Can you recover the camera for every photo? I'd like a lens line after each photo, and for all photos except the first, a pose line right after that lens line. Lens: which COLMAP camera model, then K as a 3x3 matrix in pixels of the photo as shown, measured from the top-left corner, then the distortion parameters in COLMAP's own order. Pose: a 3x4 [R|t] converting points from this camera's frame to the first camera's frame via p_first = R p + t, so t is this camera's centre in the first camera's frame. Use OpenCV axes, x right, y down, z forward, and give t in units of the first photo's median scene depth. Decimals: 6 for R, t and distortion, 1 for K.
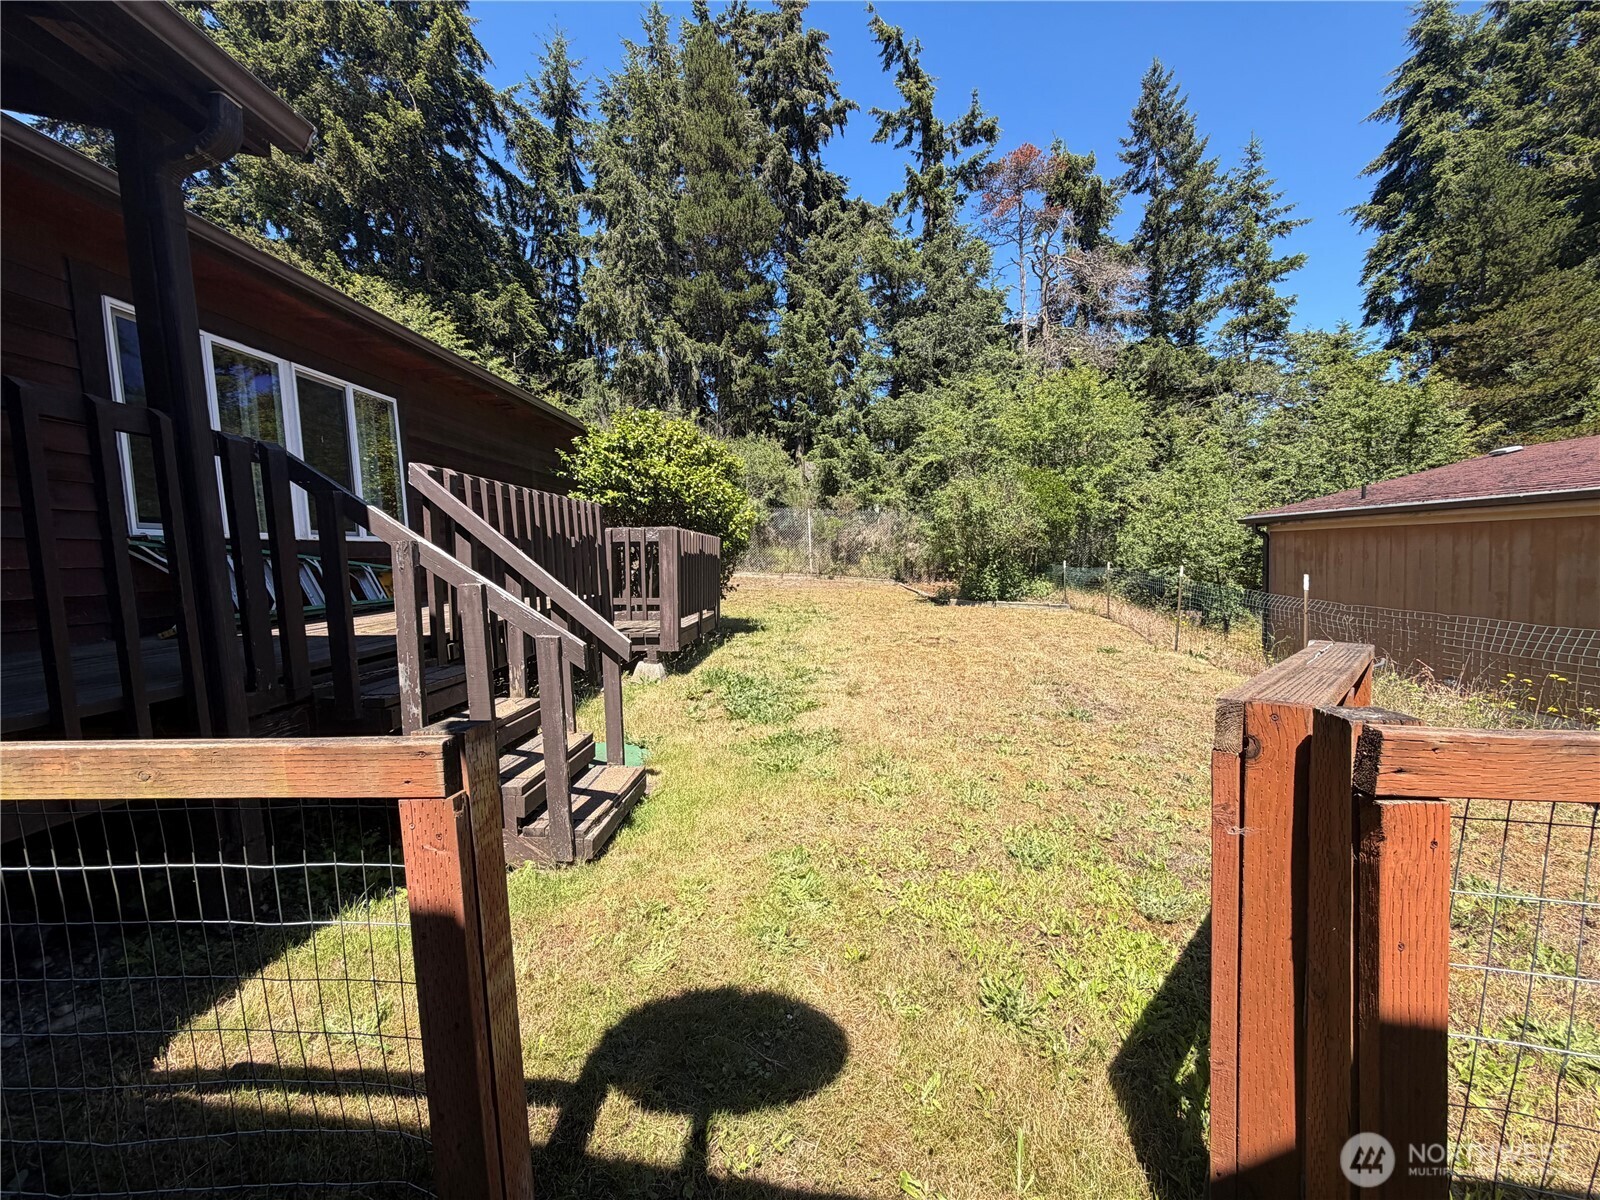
lens RADIAL K [[637.4, 0, 796.1], [0, 637.4, 601.0], [0, 0, 1]] dist [0.003023, -0.000305]
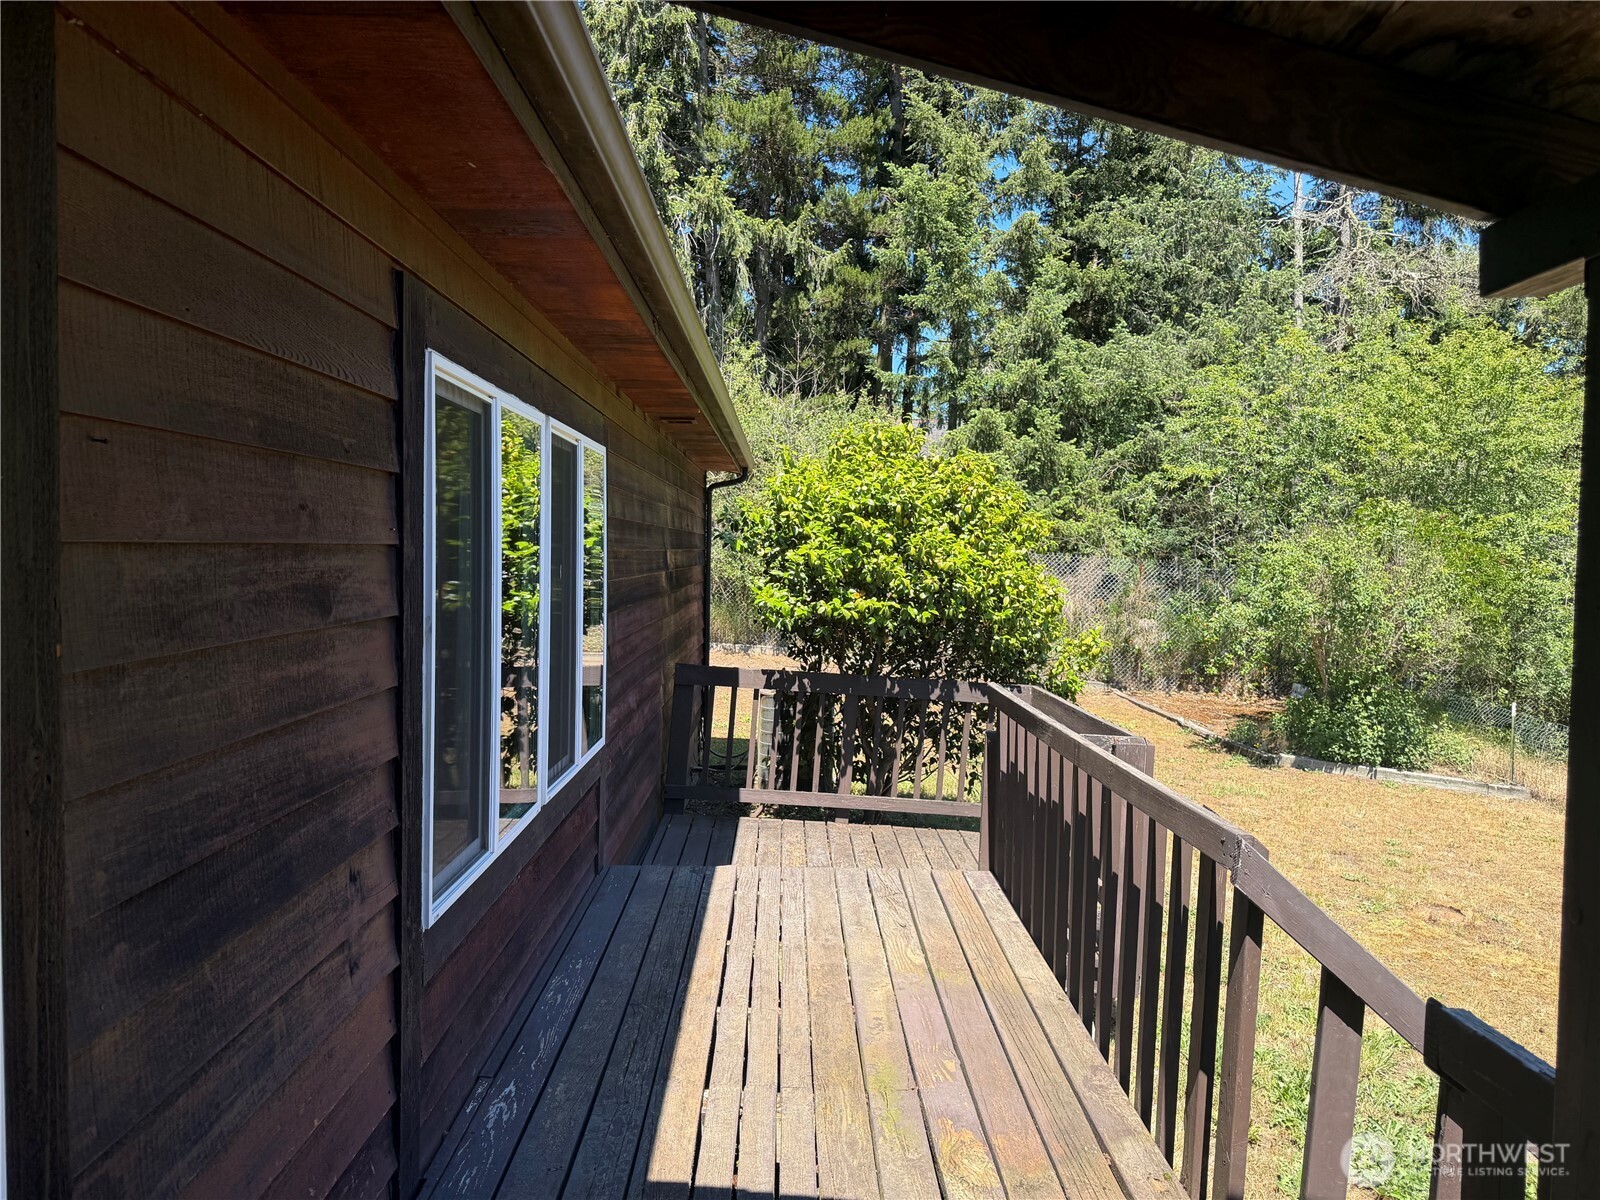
lens RADIAL K [[1121.2, 0, 796.9], [0, 1121.2, 607.6], [0, 0, 1]] dist [0.062800, -0.000729]
pose [[0.996728, 0.057954, 0.056349, -0.133049], [-0.056593, 0.998073, -0.025459, -0.046841], [-0.057716, 0.022187, 0.998086, 0.041162]]
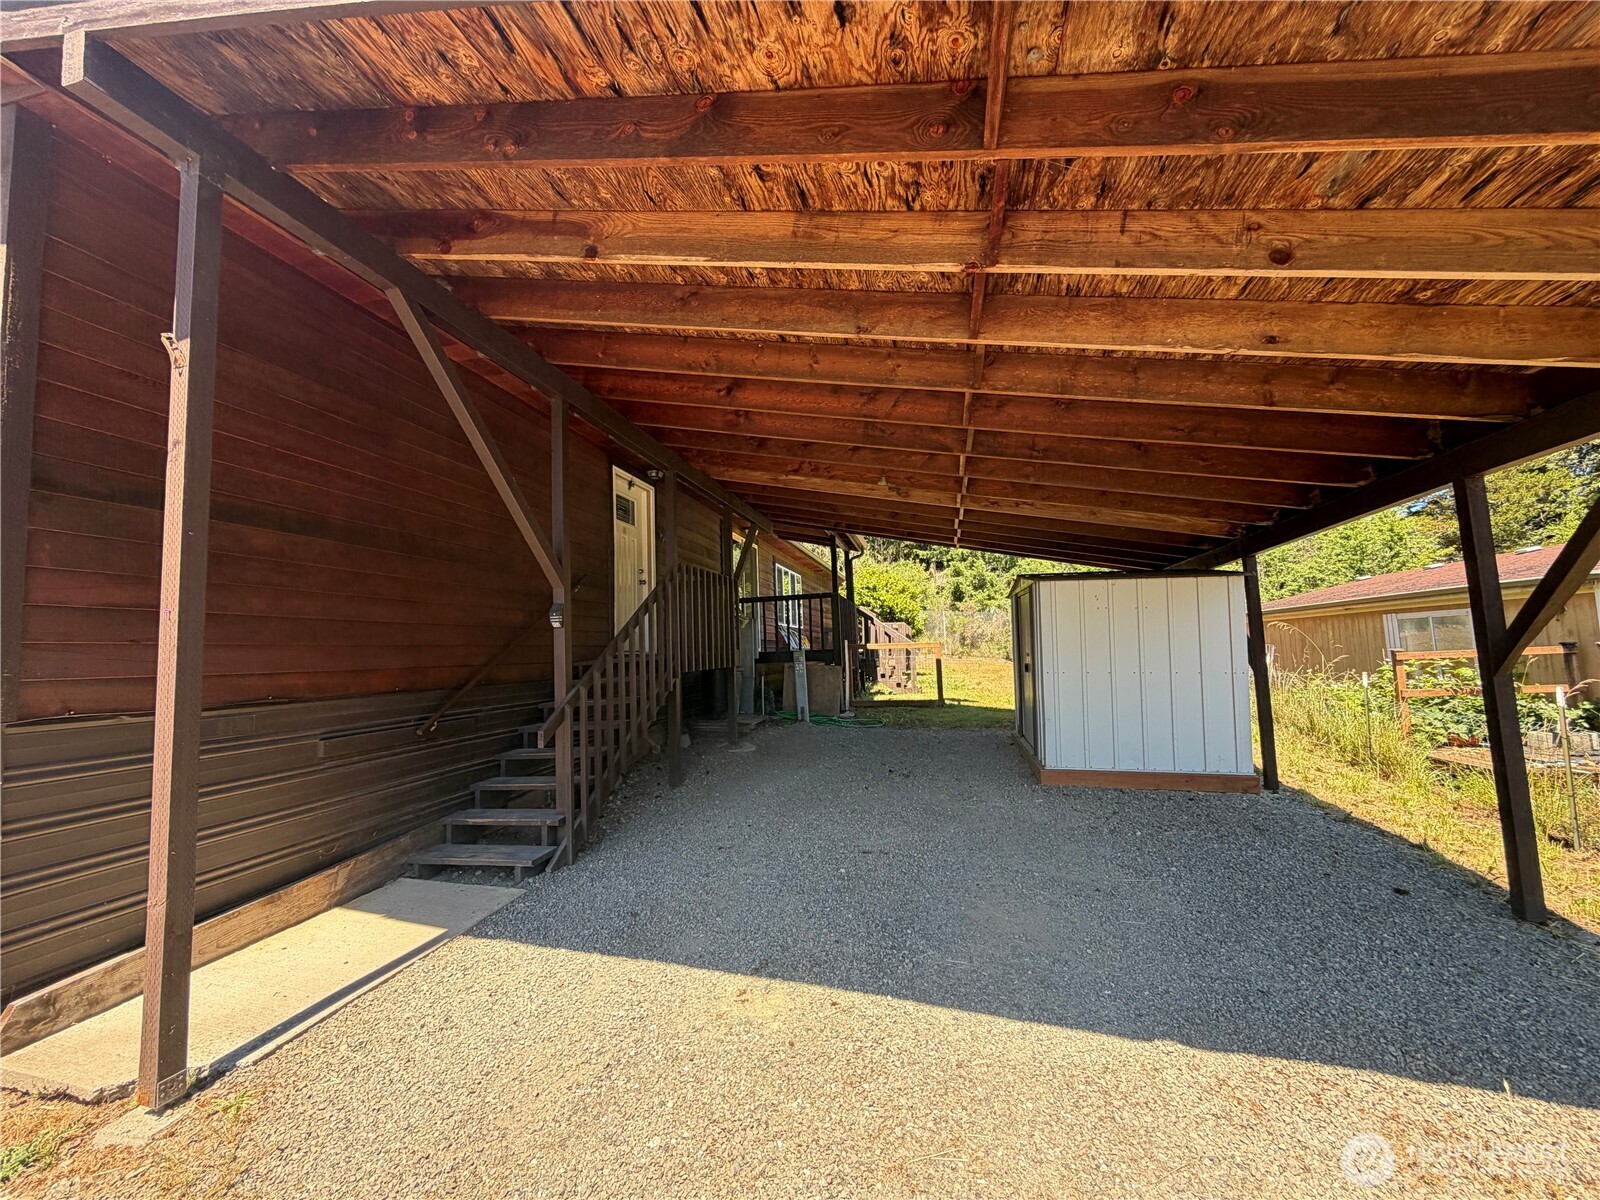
lens RADIAL K [[637.4, 0, 799.8], [0, 637.4, 597.7], [0, 0, 1]] dist [0.003023, -0.000305]
pose [[0.984519, -0.007884, -0.175100, -0.040446], [-0.019637, 0.987737, -0.154885, 0.049318], [0.174173, 0.155926, 0.972291, -0.410175]]
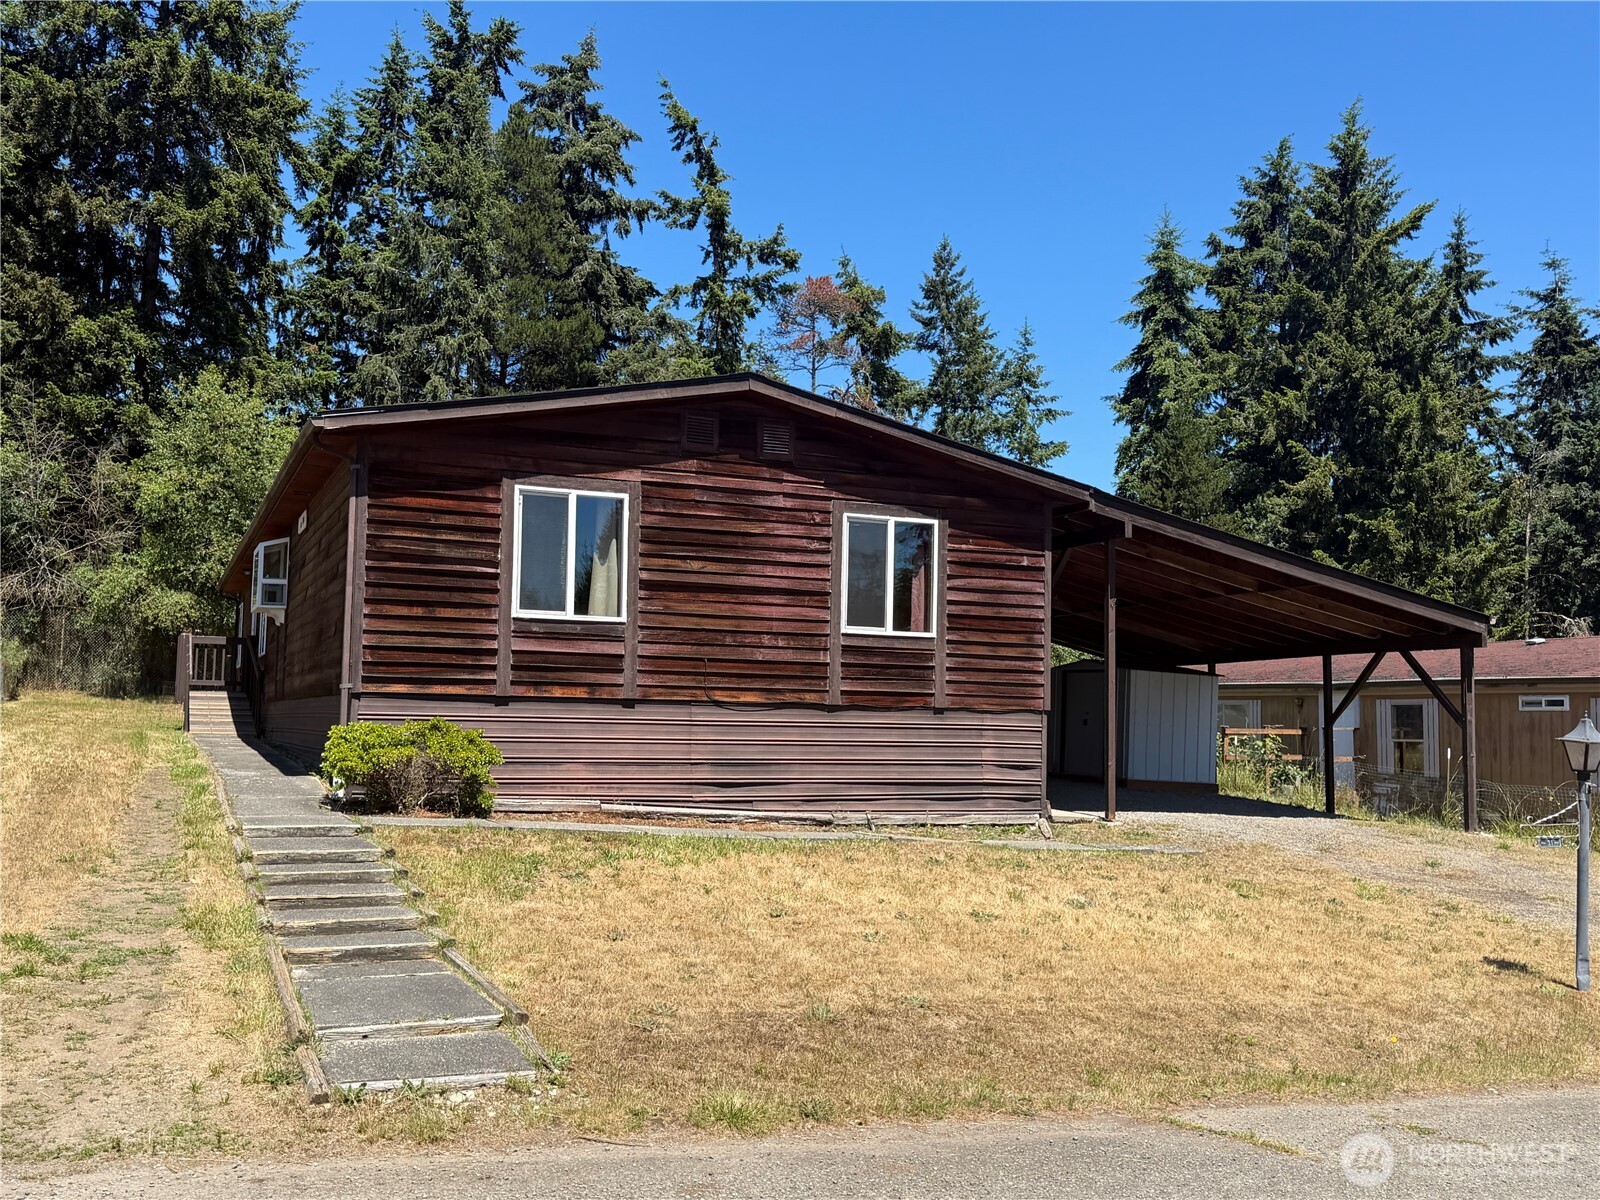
lens RADIAL K [[1485.2, 0, 803.4], [0, 1485.2, 609.2], [0, 0, 1]] dist [0.058668, 0.000000]
pose [[0.898694, 0.095534, 0.428045, -0.604953], [-0.027034, 0.986198, -0.163348, 0.129482], [-0.437742, 0.135228, 0.888873, -0.937616]]
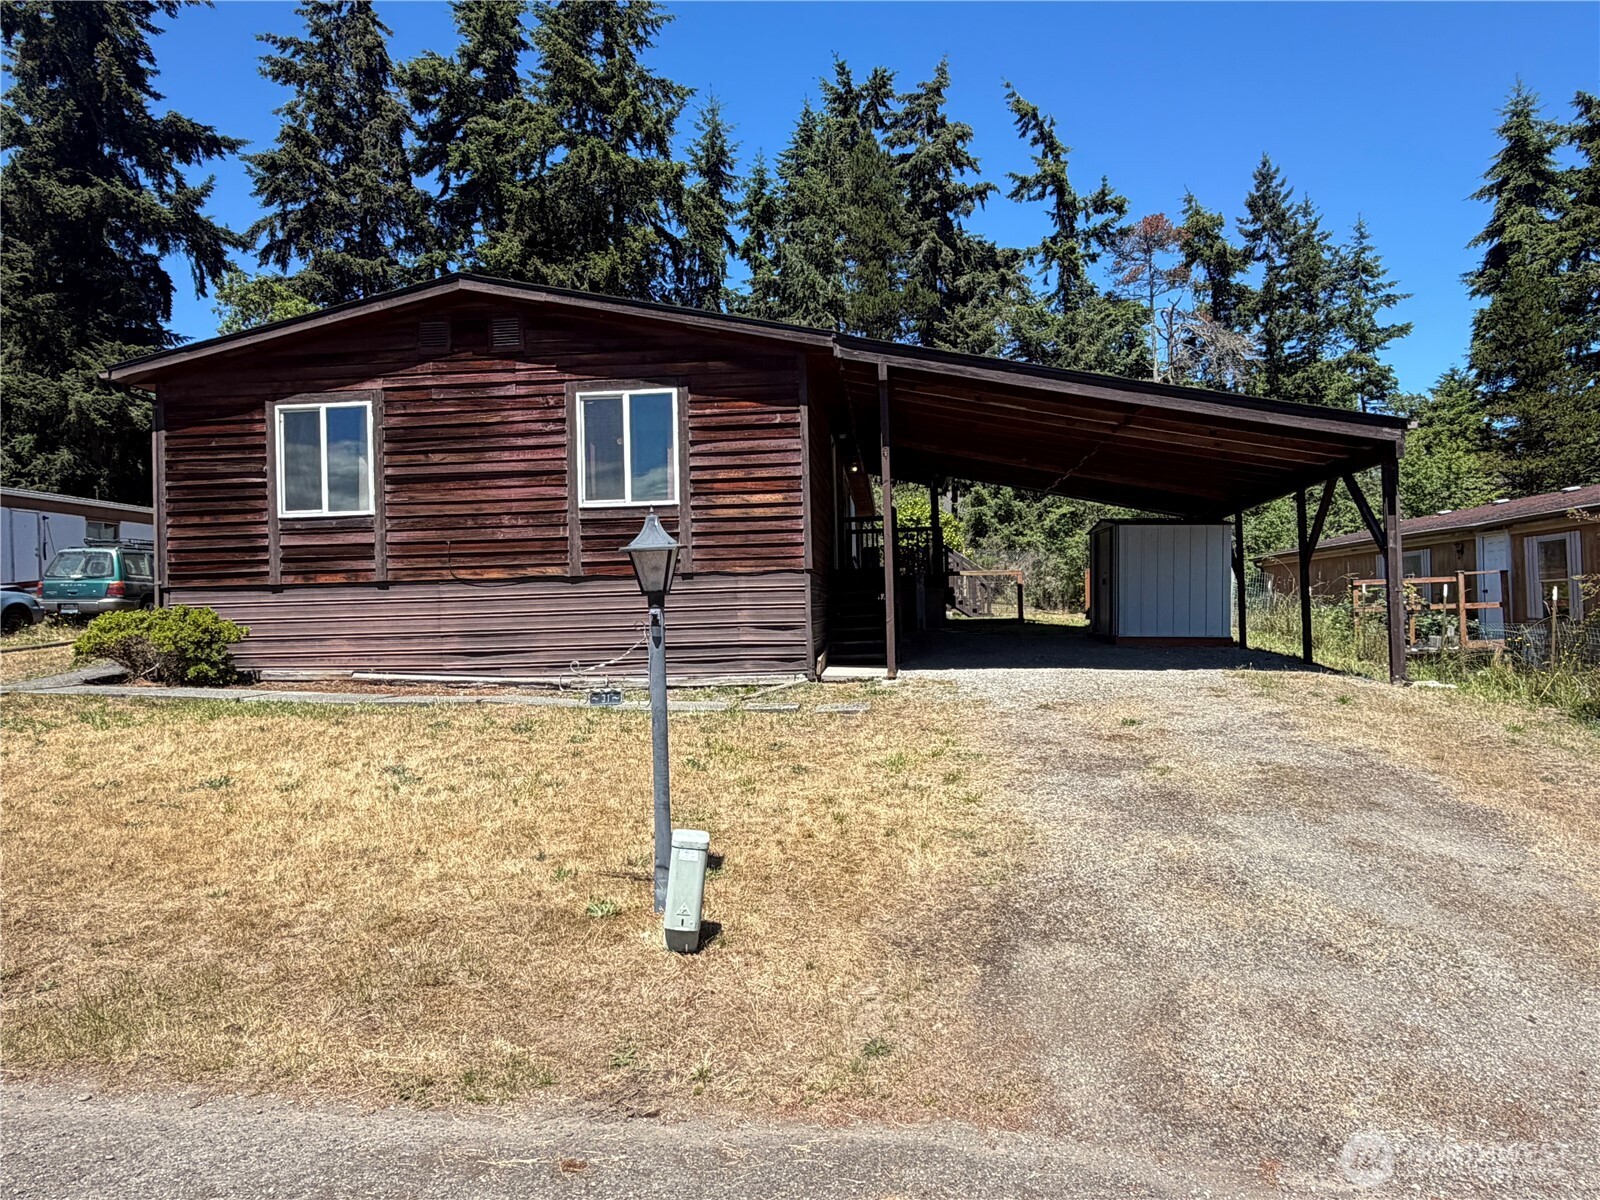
lens RADIAL K [[1082.2, 0, 805.3], [0, 1082.2, 596.6], [0, 0, 1]] dist [0.000032, -0.005955]
pose [[0.999299, 0.016538, -0.033589, -0.170641], [-0.019610, 0.995446, -0.093293, 0.117940], [0.031893, 0.093886, 0.995072, -0.851089]]
